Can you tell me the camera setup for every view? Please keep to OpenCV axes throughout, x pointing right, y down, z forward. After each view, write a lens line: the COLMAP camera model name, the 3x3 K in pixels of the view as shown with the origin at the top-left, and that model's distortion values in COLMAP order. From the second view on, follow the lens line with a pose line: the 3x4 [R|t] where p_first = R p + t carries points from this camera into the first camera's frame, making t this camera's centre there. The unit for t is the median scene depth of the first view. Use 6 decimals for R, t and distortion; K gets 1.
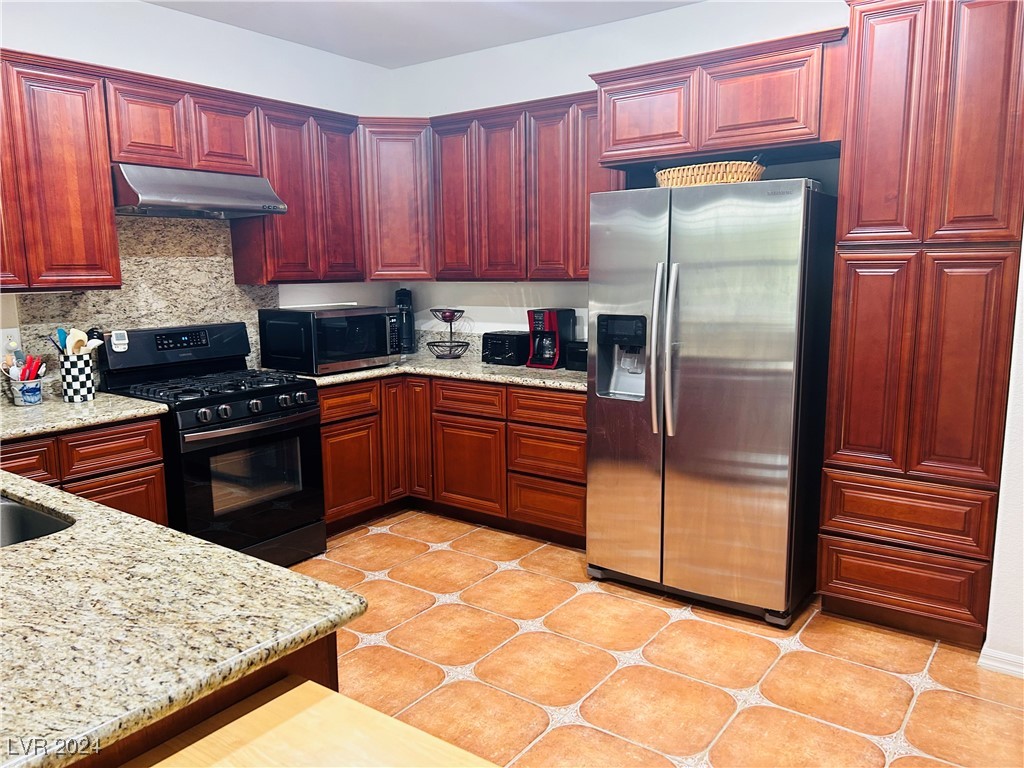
lens RADIAL K [[765.9, 0, 519.5], [0, 765.9, 387.7], [0, 0, 1]] dist [0.077546, -0.083875]
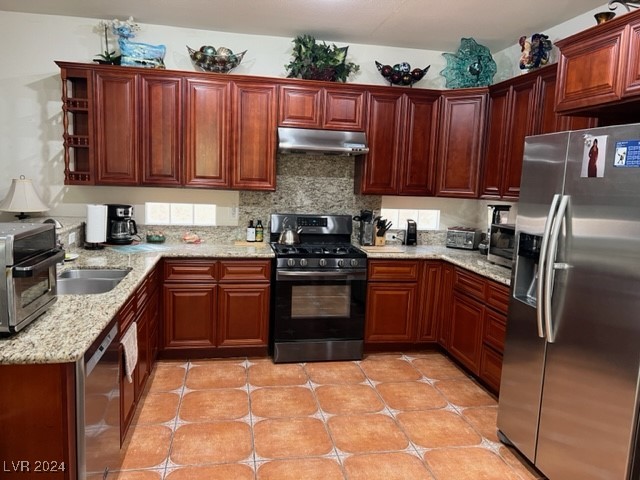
lens RADIAL K [[483.8, 0, 318.1], [0, 483.8, 242.3], [0, 0, 1]] dist [0.125724, -0.156734]
pose [[0.734090, 0.127721, -0.666932, 0.343505], [-0.155335, 0.987695, 0.018172, -0.037020], [0.661046, 0.090258, 0.744897, 0.160383]]
